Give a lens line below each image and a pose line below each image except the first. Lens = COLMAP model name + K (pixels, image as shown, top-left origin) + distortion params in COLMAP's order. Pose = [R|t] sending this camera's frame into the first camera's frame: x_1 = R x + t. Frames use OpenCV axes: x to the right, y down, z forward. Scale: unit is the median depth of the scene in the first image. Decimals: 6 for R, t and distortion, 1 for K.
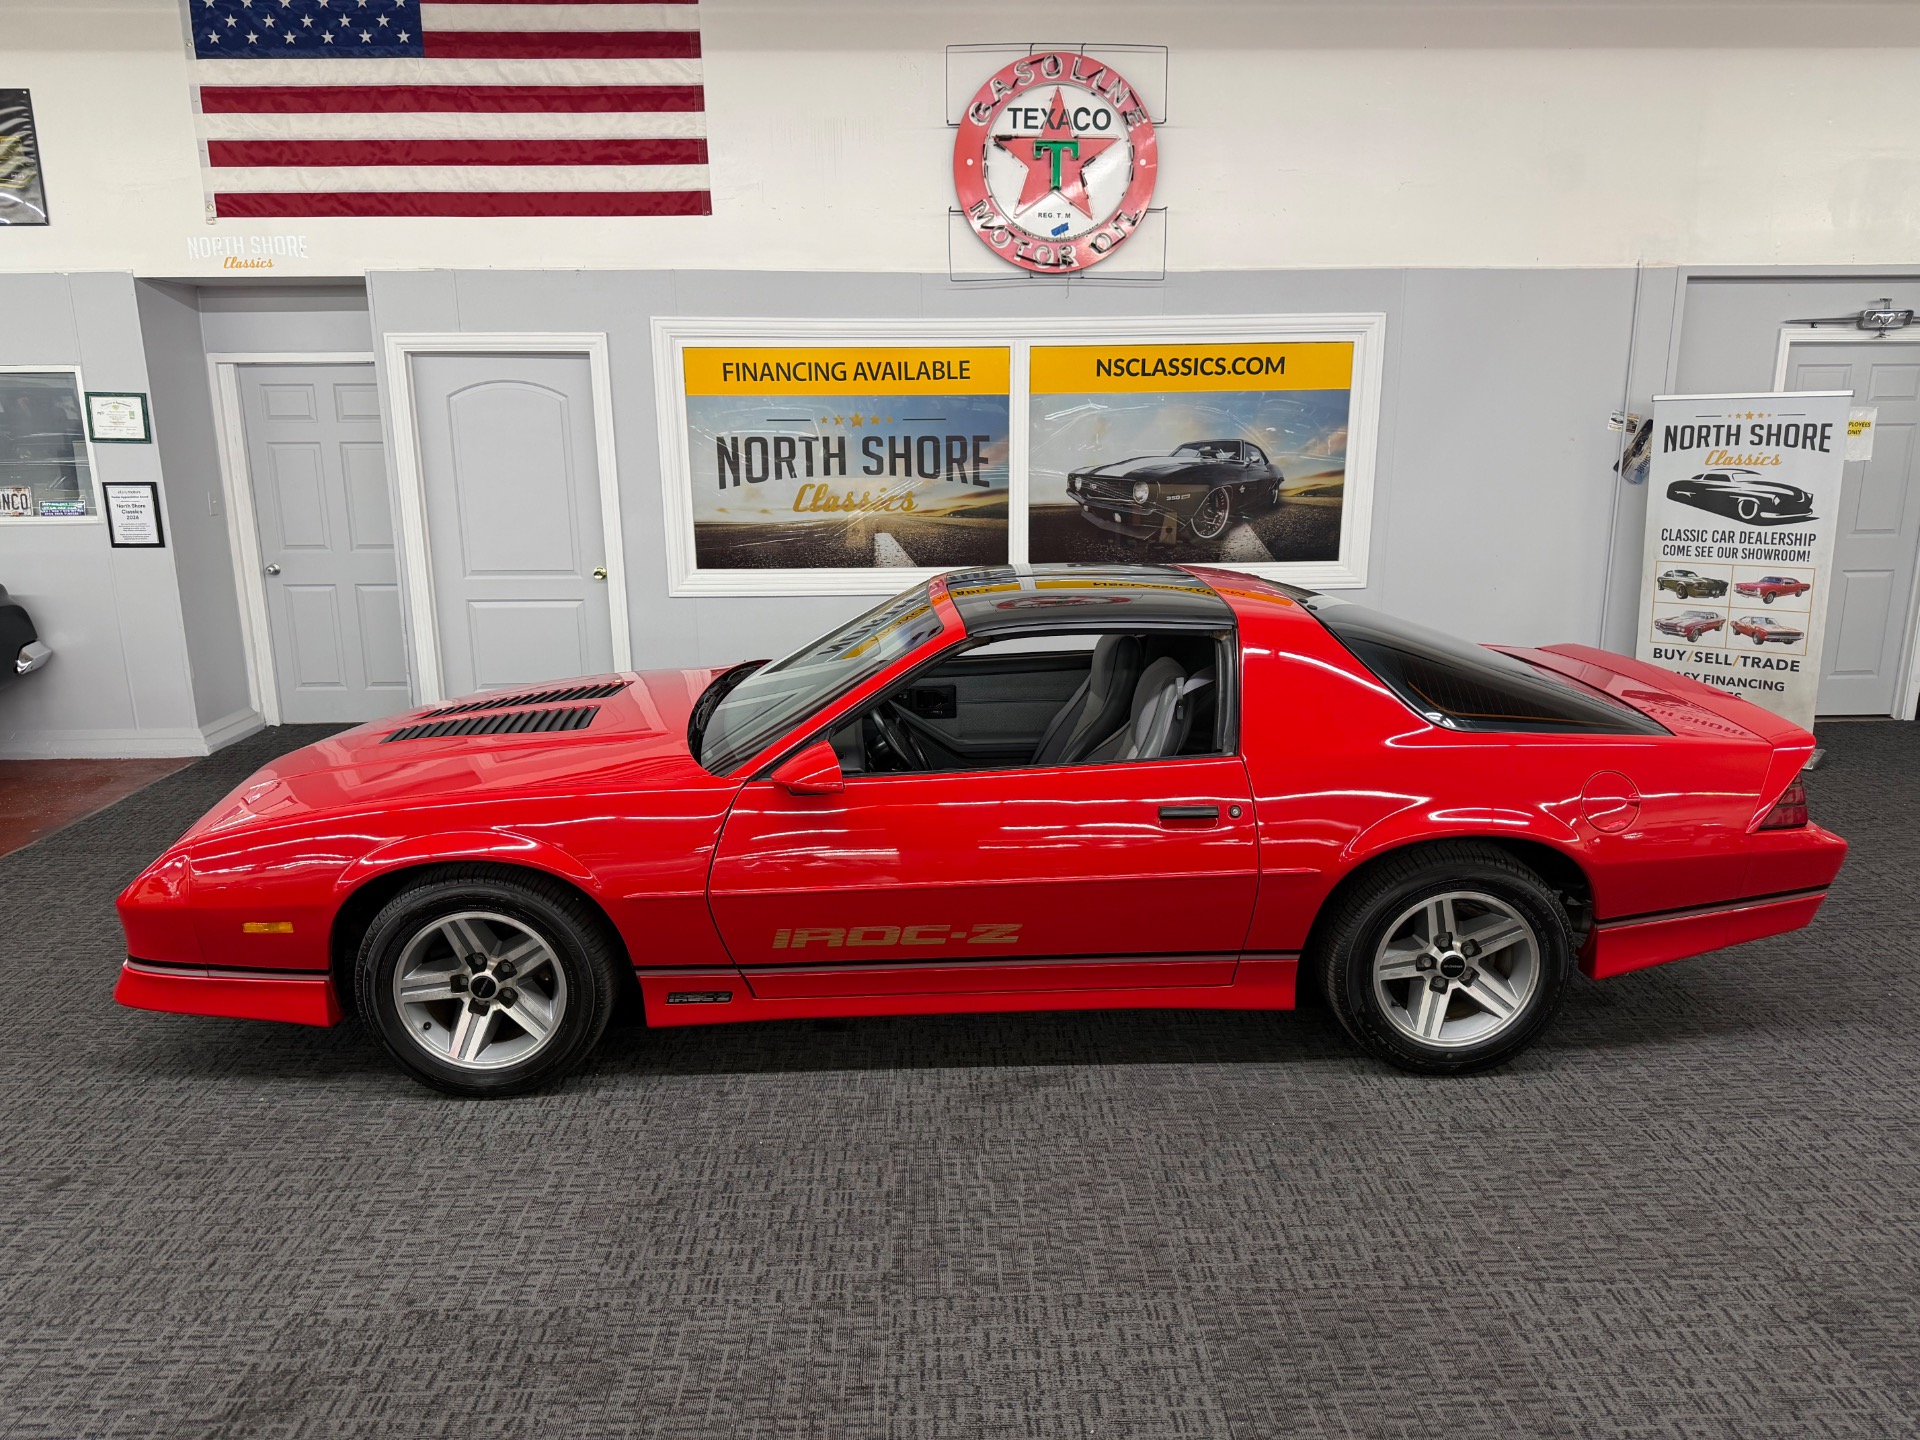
lens RADIAL K [[1376.5, 0, 964.4], [0, 1376.5, 710.0], [0, 0, 1]] dist [0.007638, -0.014557]
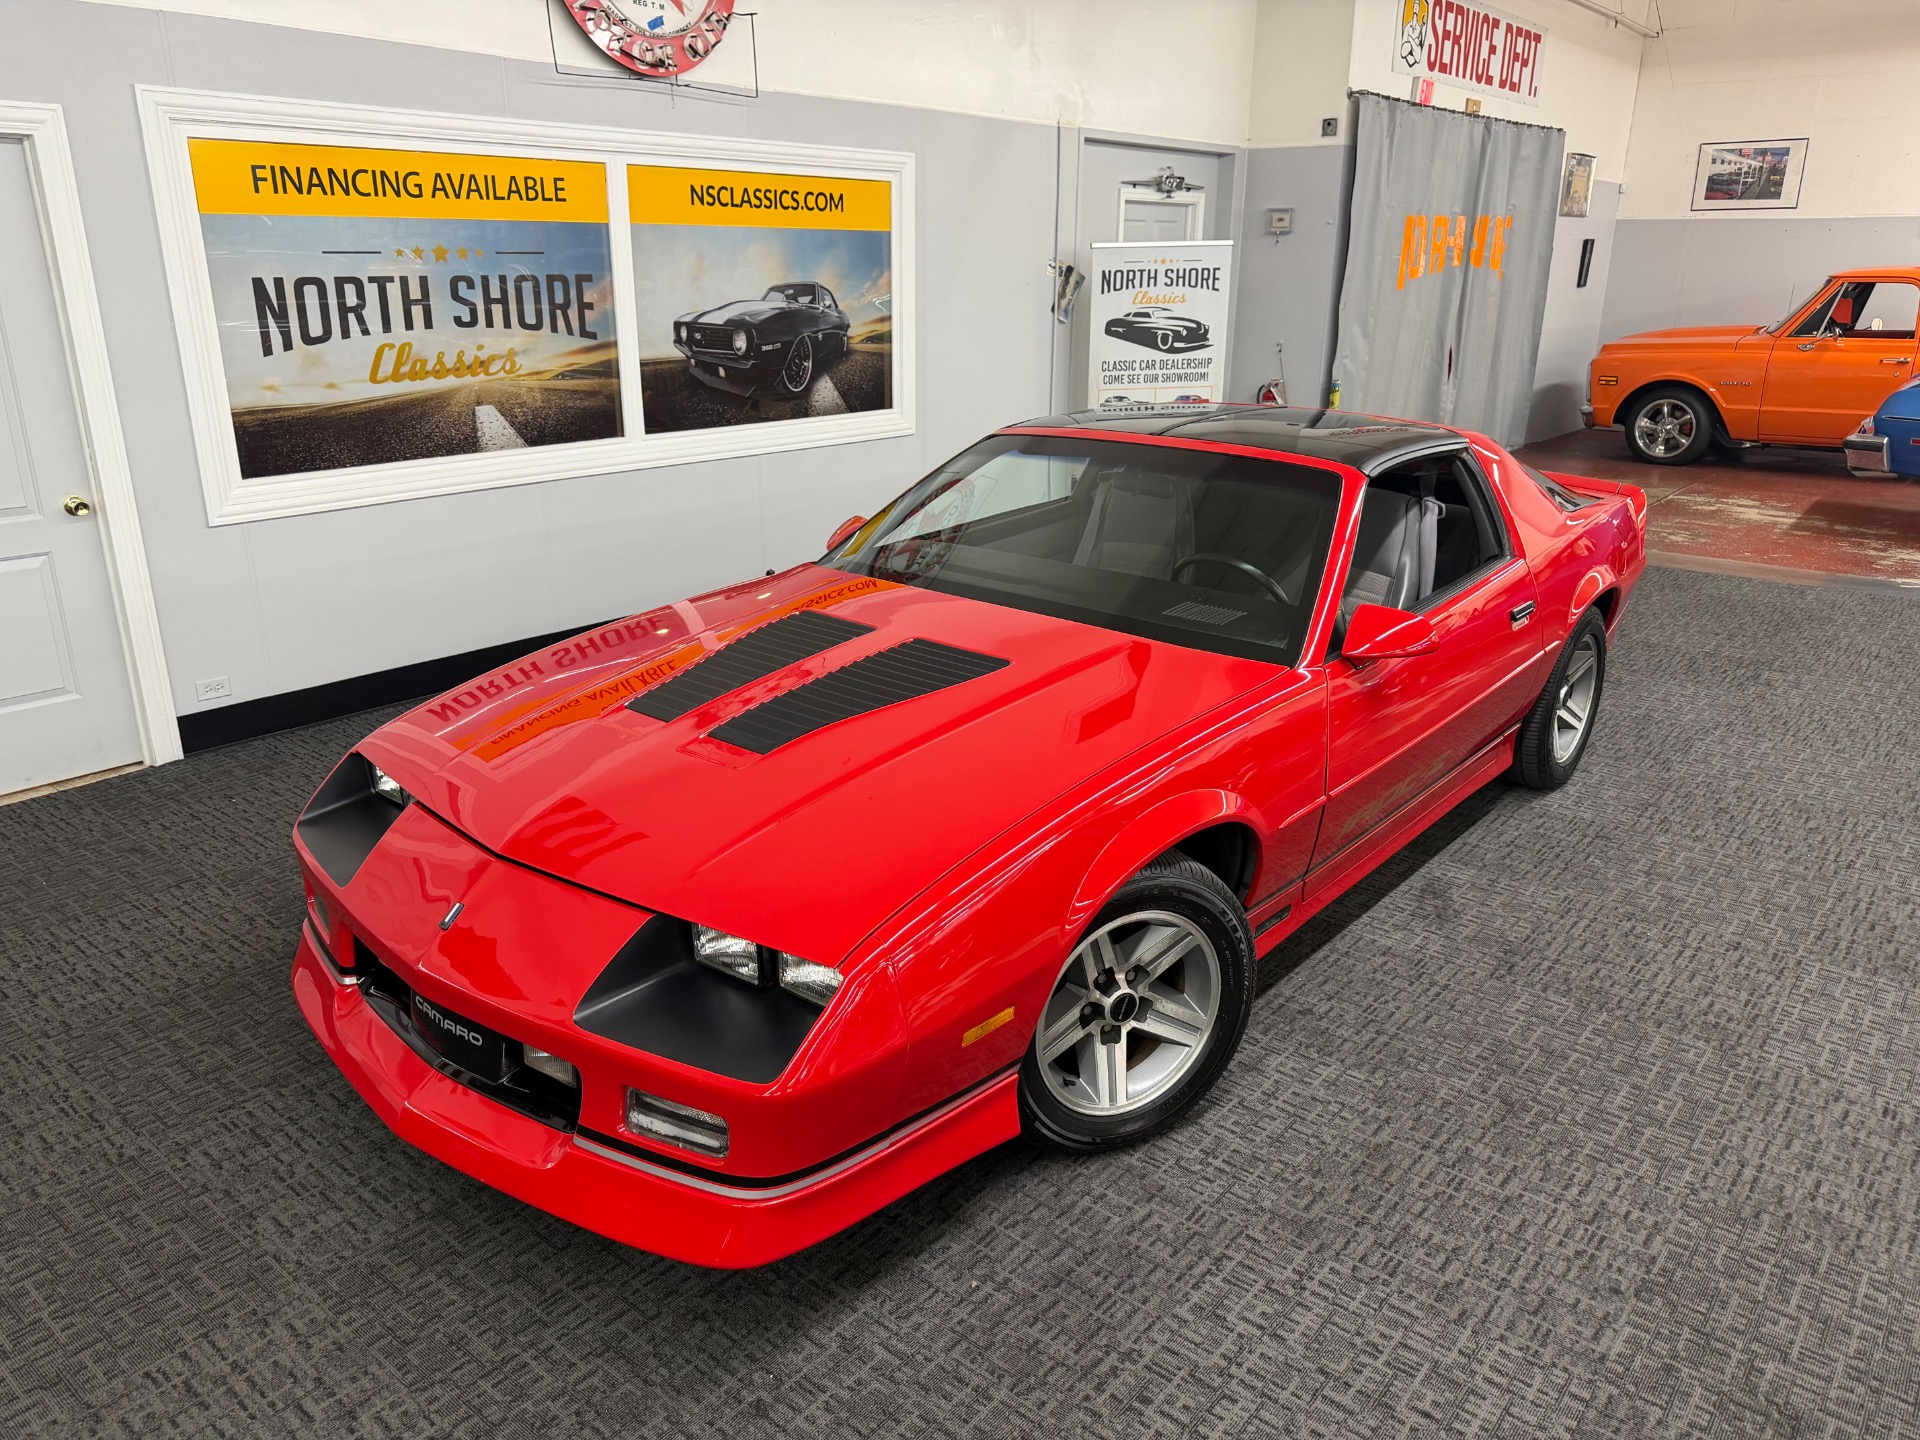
lens RADIAL K [[1376.5, 0, 967.6], [0, 1376.5, 725.3], [0, 0, 1]] dist [0.007638, -0.014557]
pose [[0.662452, -0.227389, 0.713759, -0.489681], [0.151432, 0.973794, 0.169685, -0.047142], [-0.733638, -0.004322, 0.679526, 0.295593]]
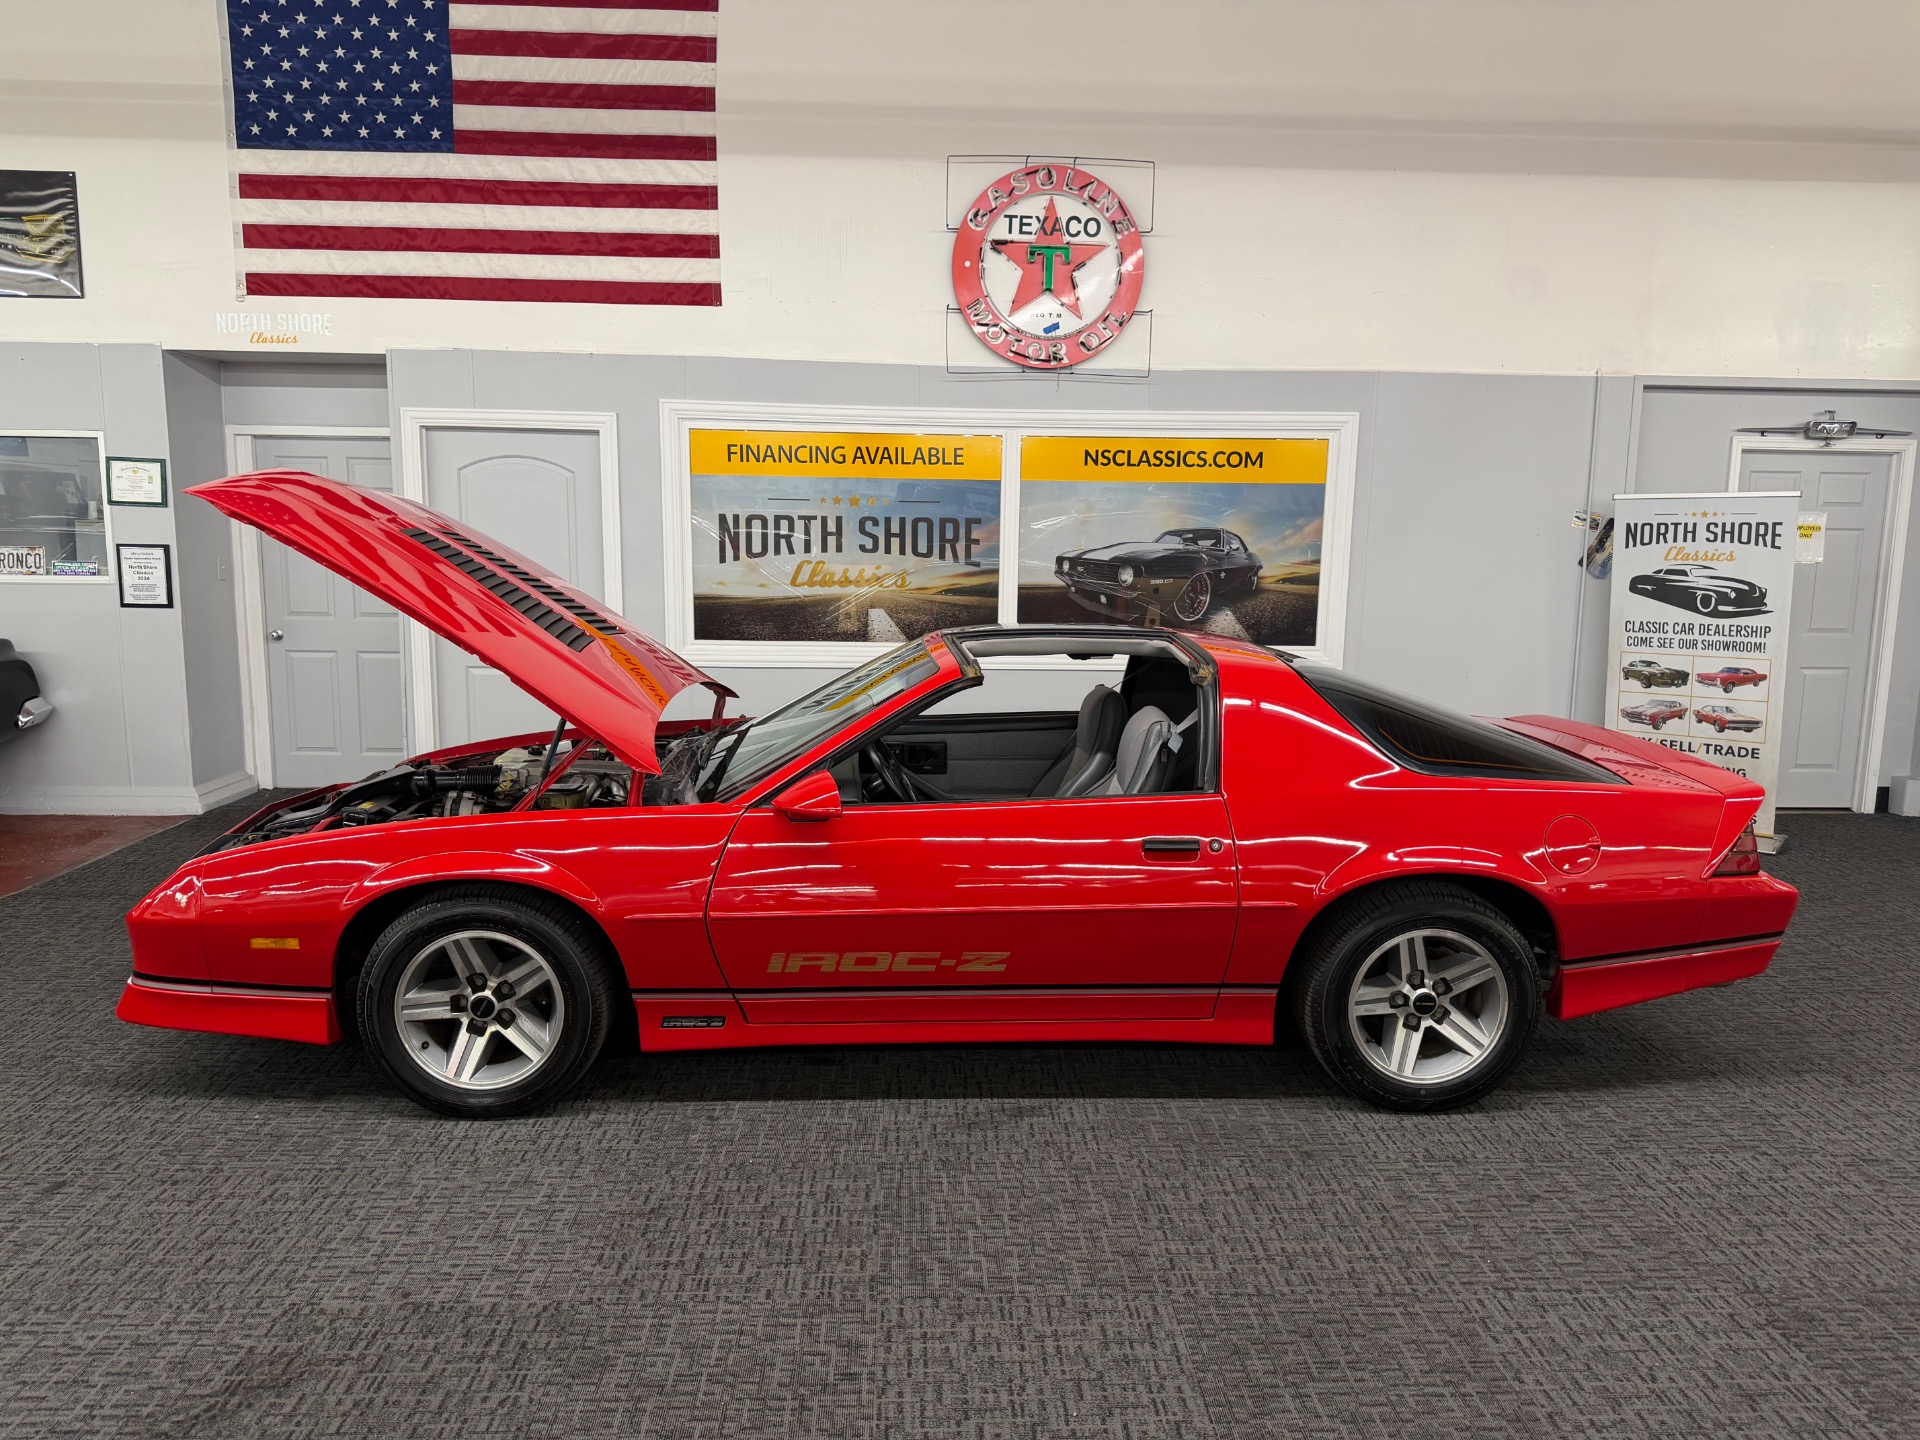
lens RADIAL K [[1376.5, 0, 969.4], [0, 1376.5, 698.2], [0, 0, 1]] dist [0.007638, -0.014557]
pose [[0.999665, 0.020564, 0.015722, -0.004536], [-0.019084, 0.995838, -0.089121, 0.029979], [-0.017490, 0.088792, 0.995897, -0.024138]]
